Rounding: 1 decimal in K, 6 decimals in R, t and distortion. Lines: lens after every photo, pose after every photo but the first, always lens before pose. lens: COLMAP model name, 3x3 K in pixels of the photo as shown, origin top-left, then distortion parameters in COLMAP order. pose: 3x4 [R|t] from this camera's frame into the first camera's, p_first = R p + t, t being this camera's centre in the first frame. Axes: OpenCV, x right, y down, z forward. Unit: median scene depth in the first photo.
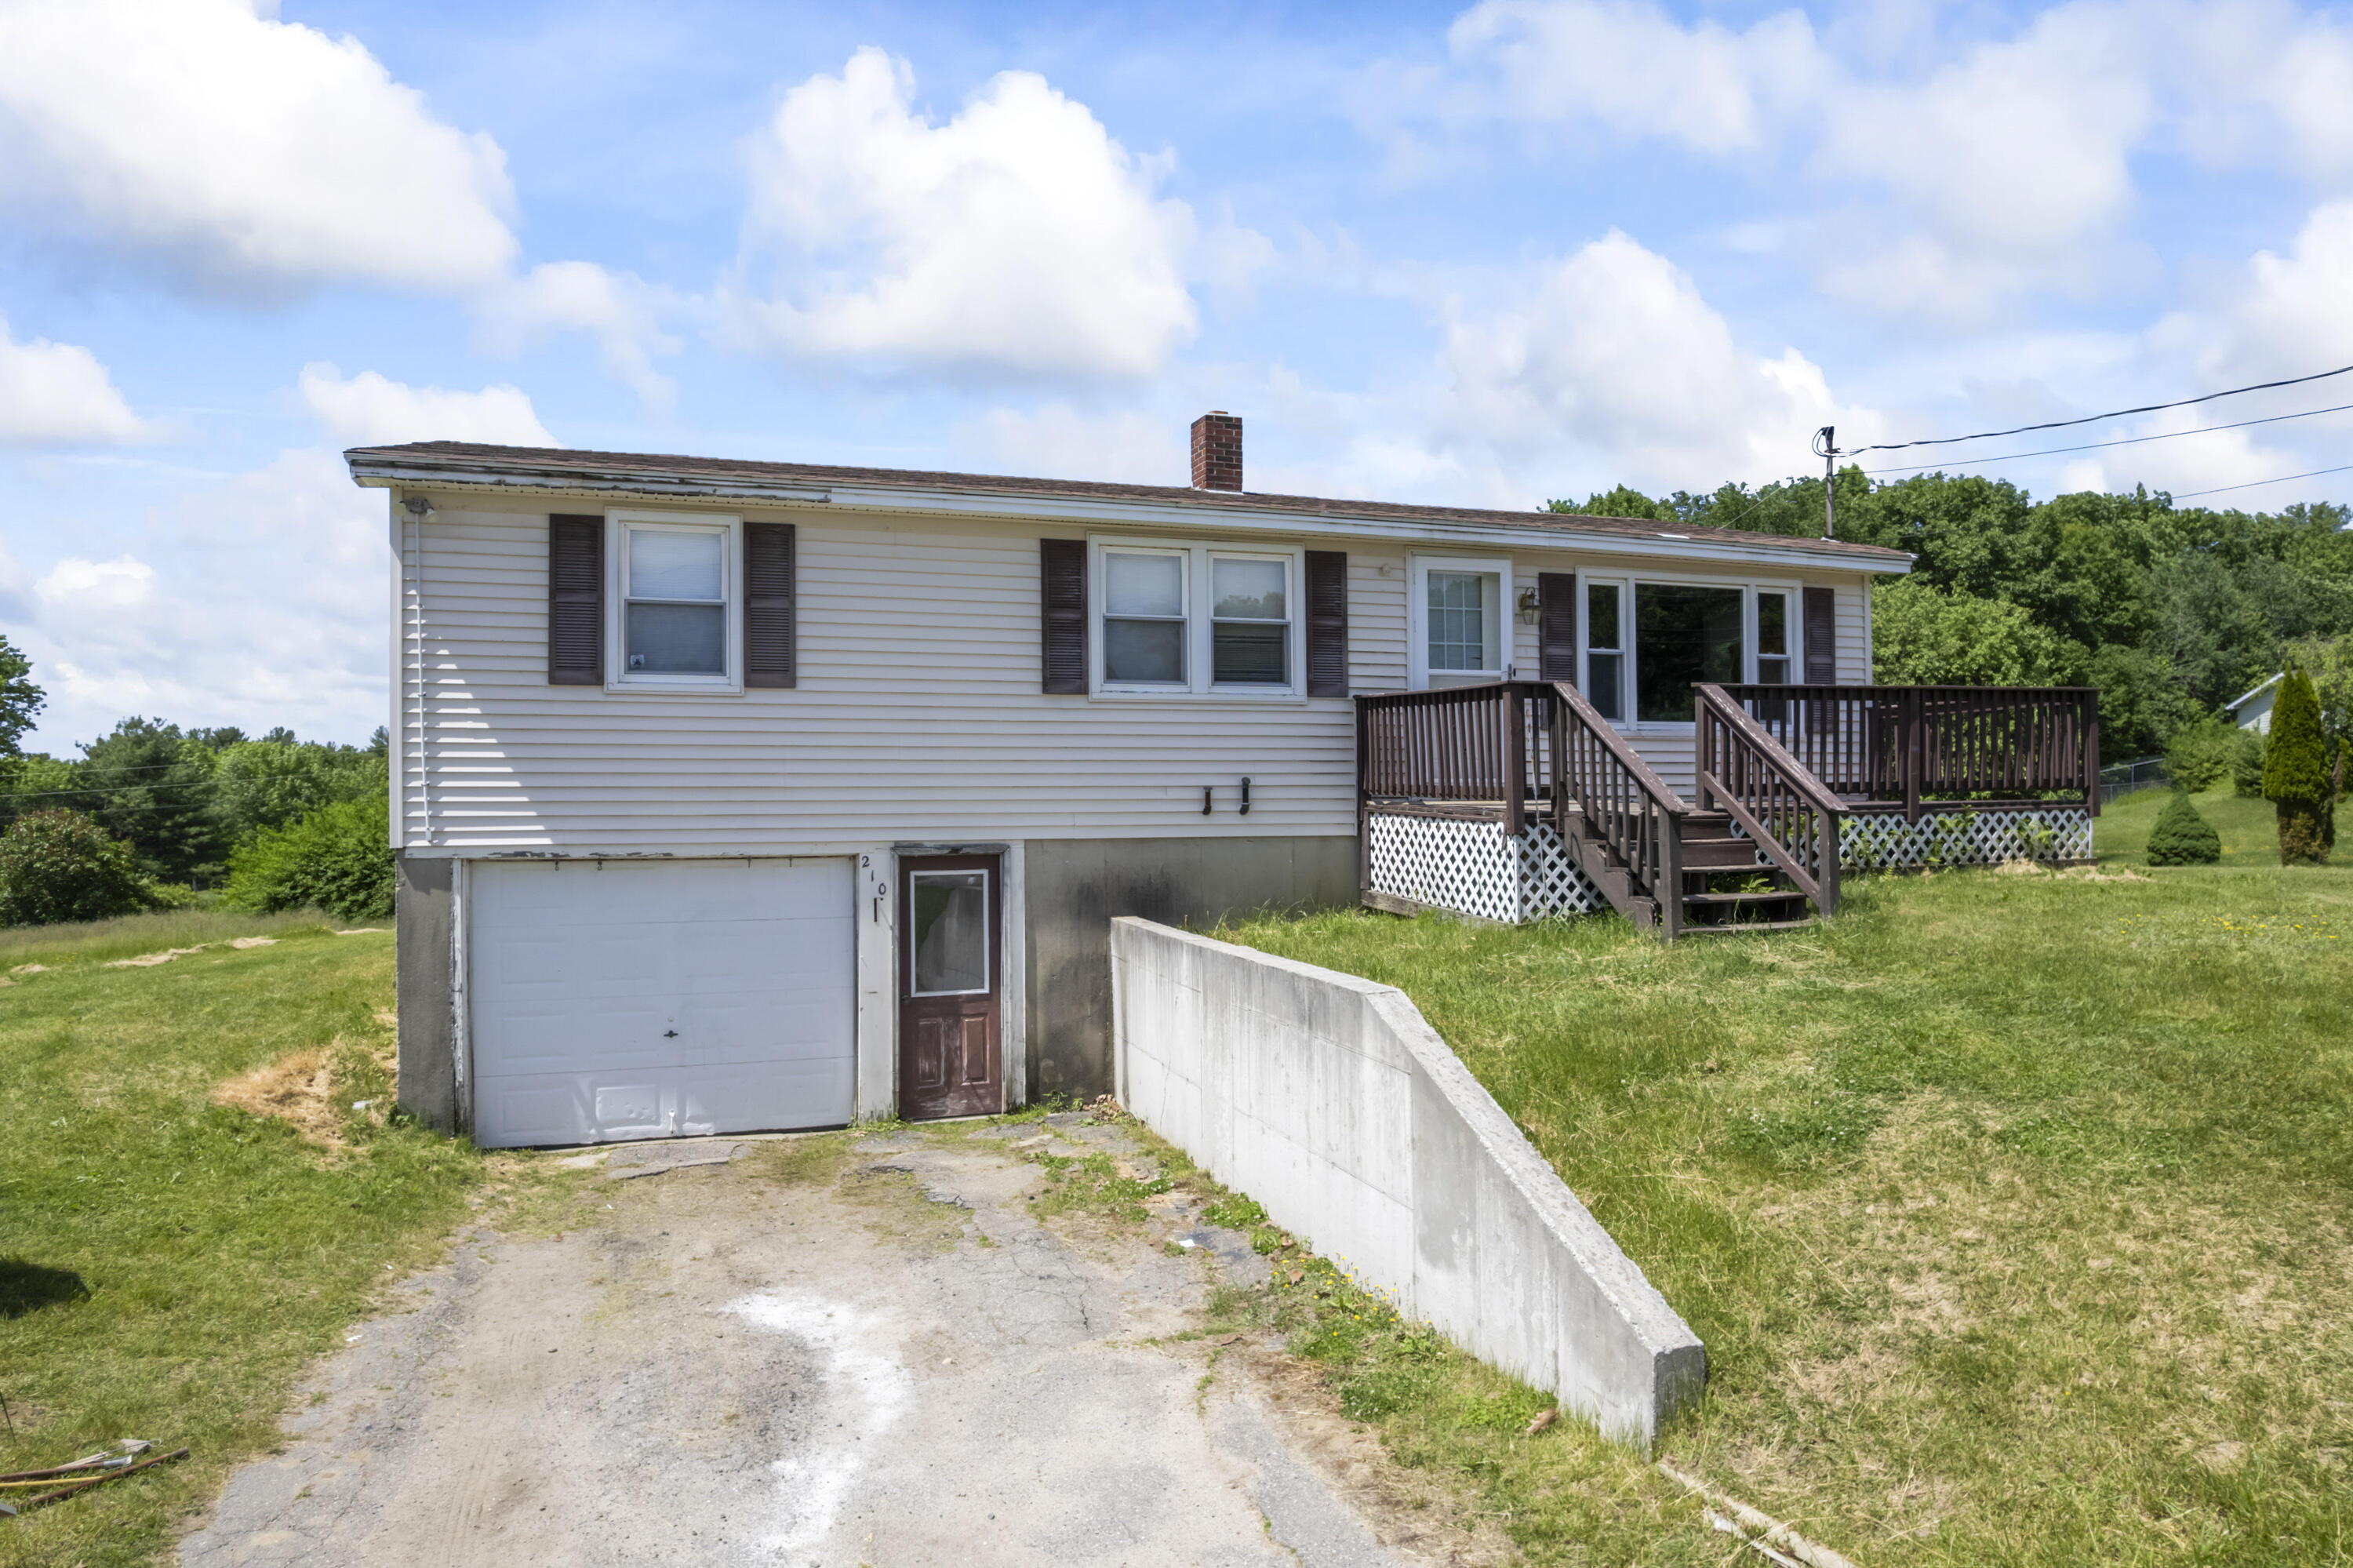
lens RADIAL K [[1517.4, 0, 1181.8], [0, 1517.4, 787.8], [0, 0, 1]] dist [-0.054028, 0.046361]
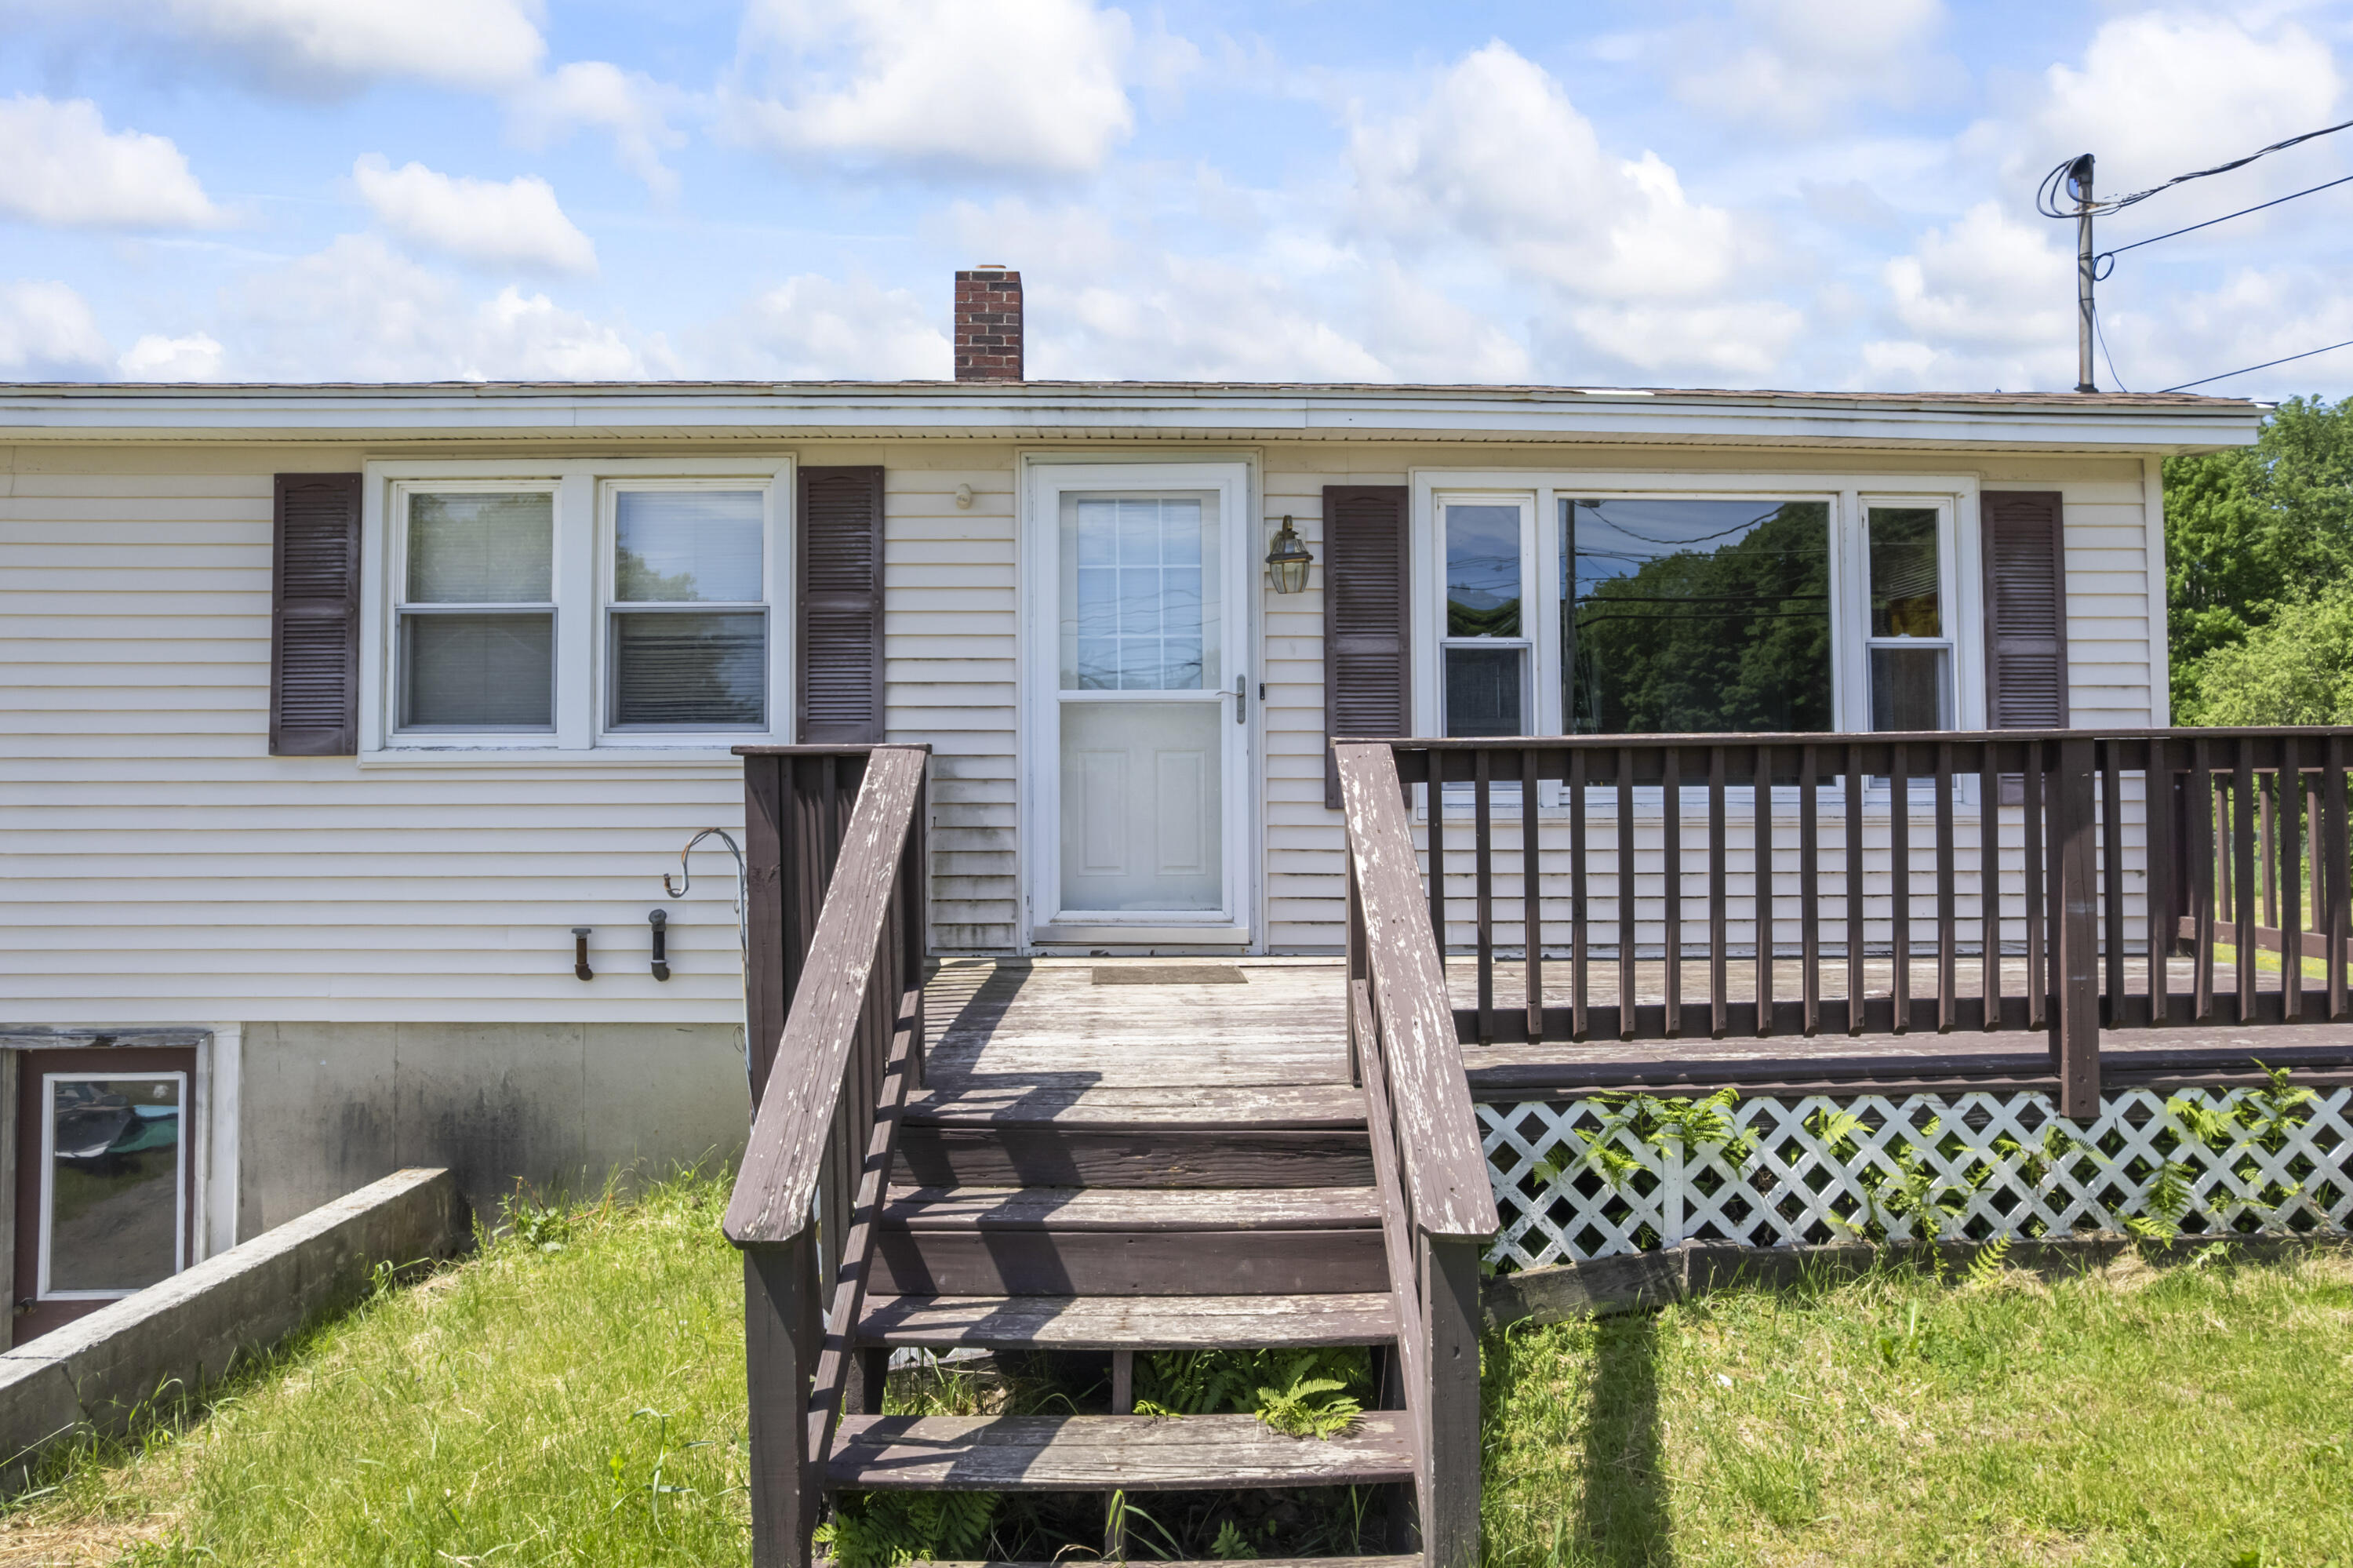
lens RADIAL K [[1517.4, 0, 1169.8], [0, 1517.4, 757.7], [0, 0, 1]] dist [-0.054028, 0.046361]
pose [[0.950302, -0.002334, -0.311320, 0.391071], [-0.000643, 0.999955, -0.009458, -0.057239], [0.311328, 0.009188, 0.950258, 0.596323]]
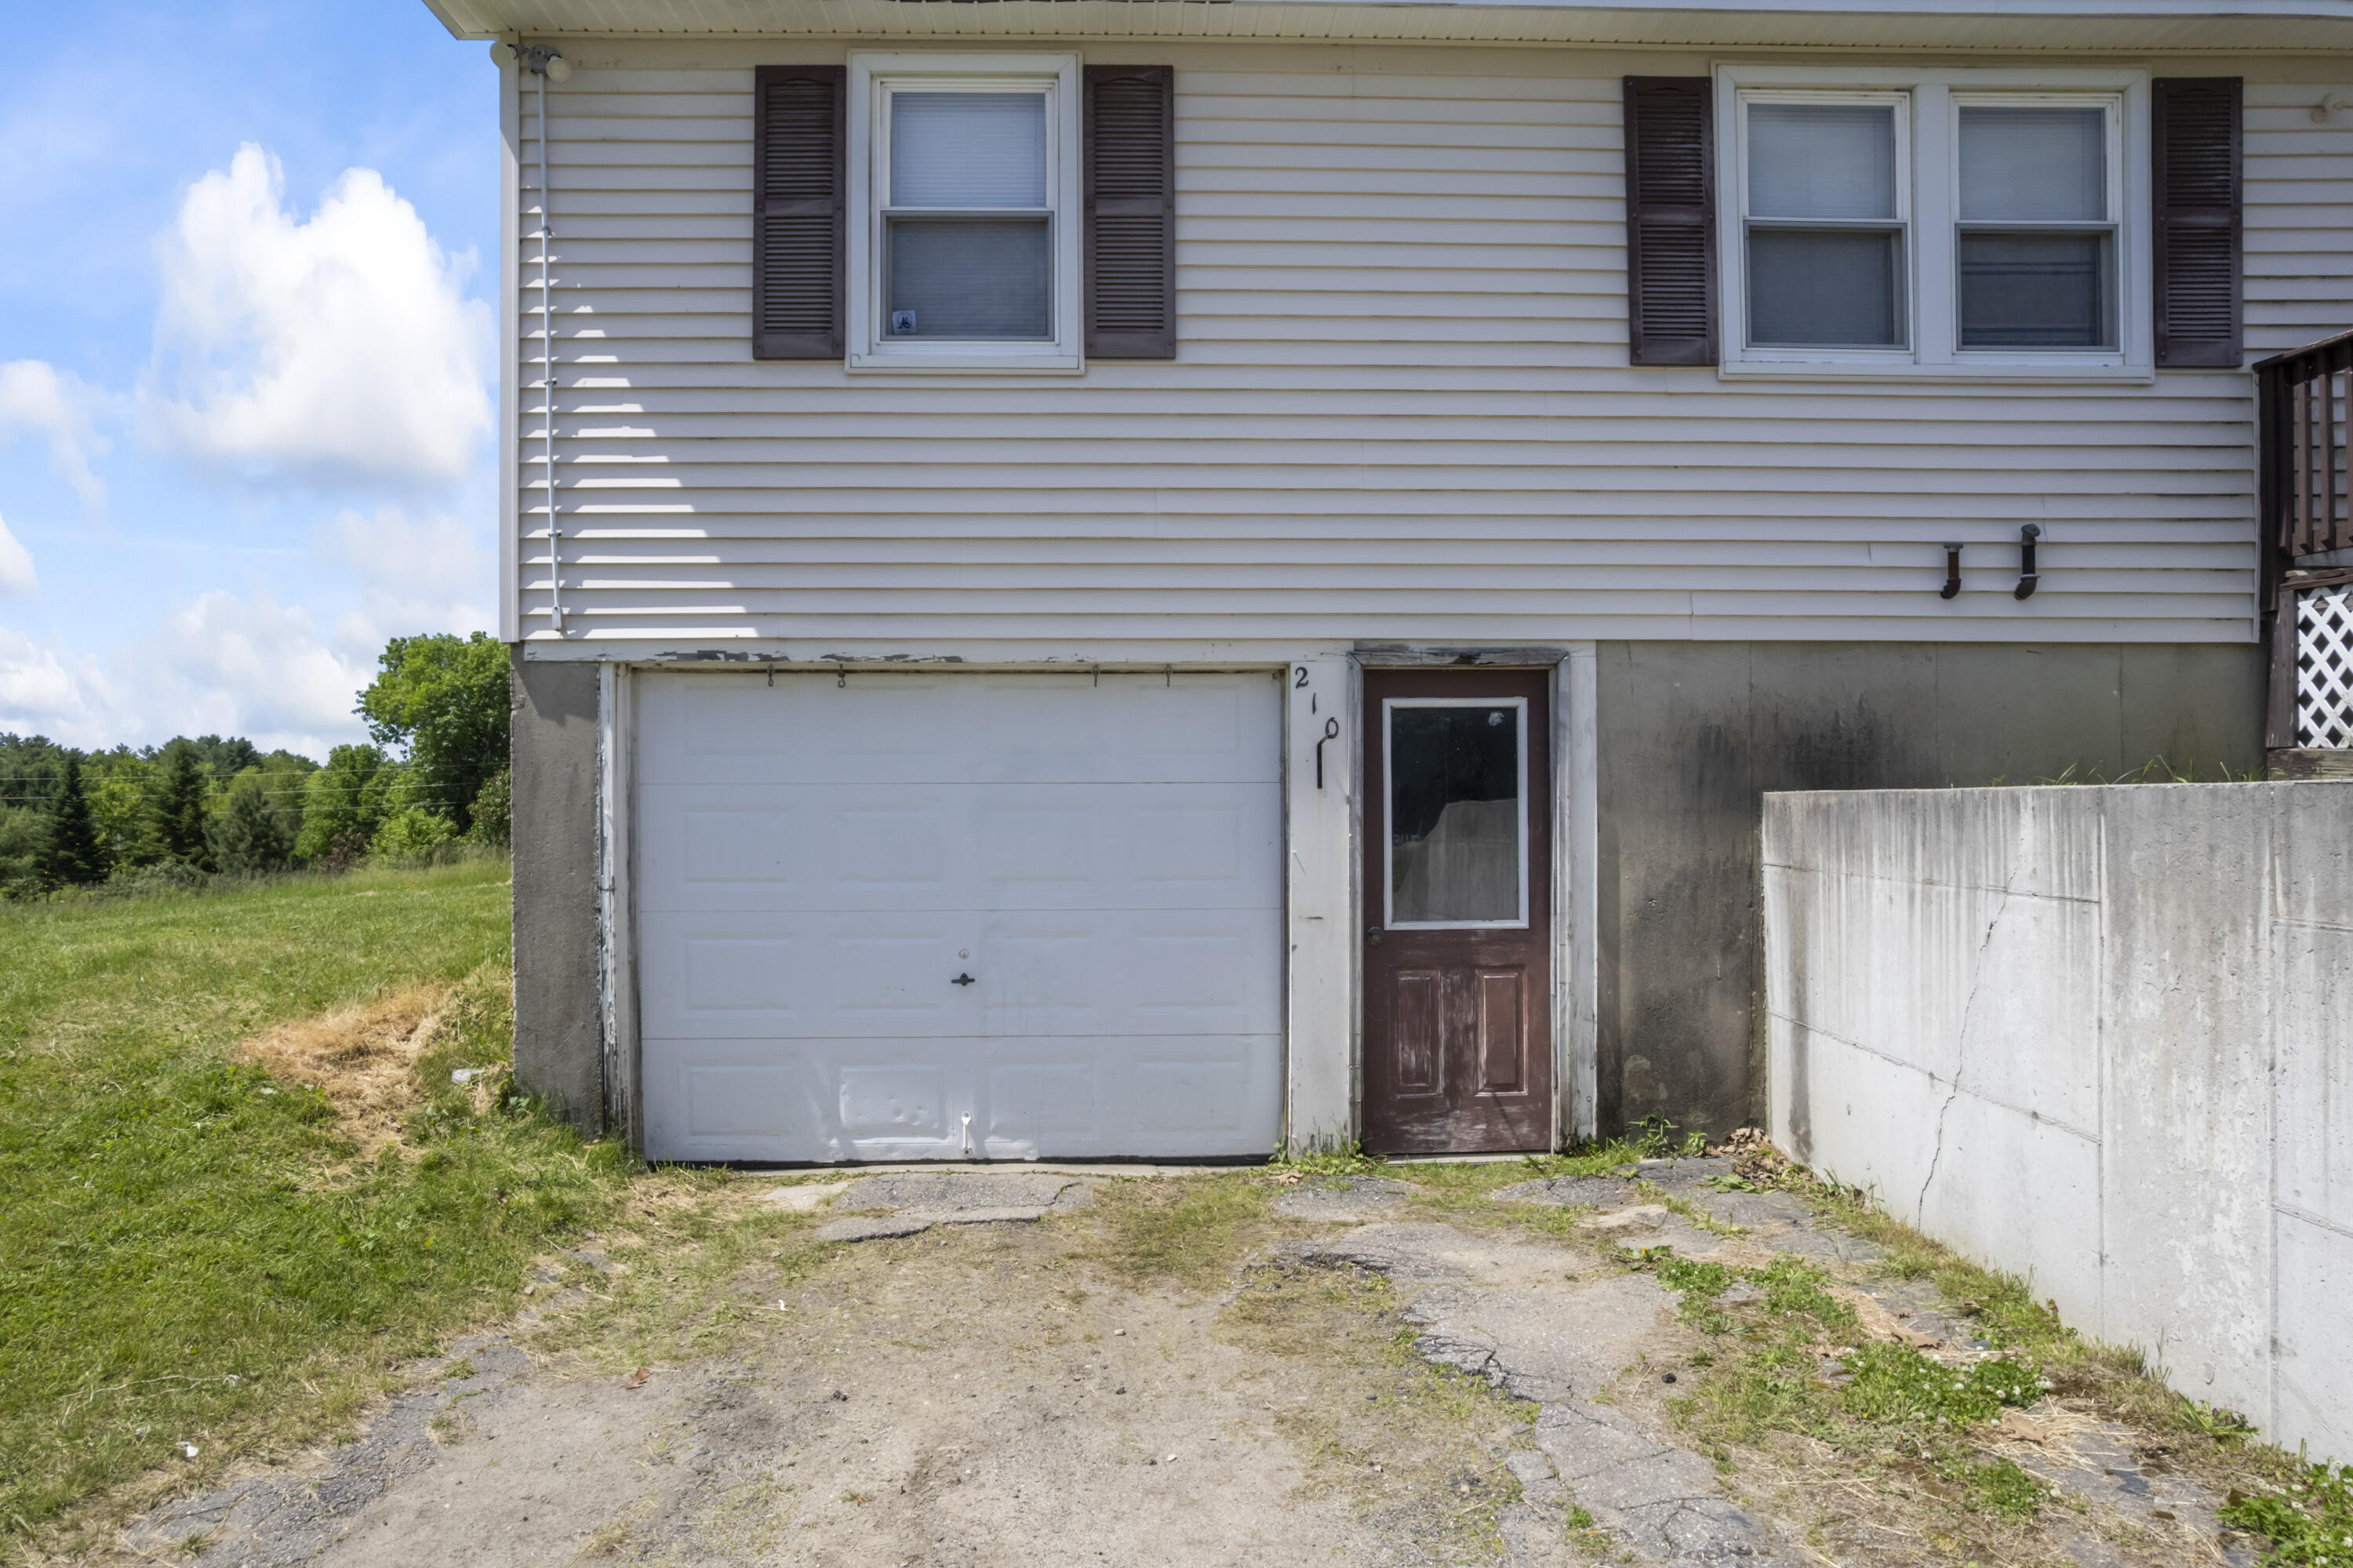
lens RADIAL K [[1517.4, 0, 1183.7], [0, 1517.4, 817.2], [0, 0, 1]] dist [-0.054028, 0.046361]
pose [[0.953914, 0.003264, -0.300062, -0.083481], [0.002668, 0.999809, 0.019358, 0.086237], [0.300068, -0.019266, 0.953723, 0.454985]]
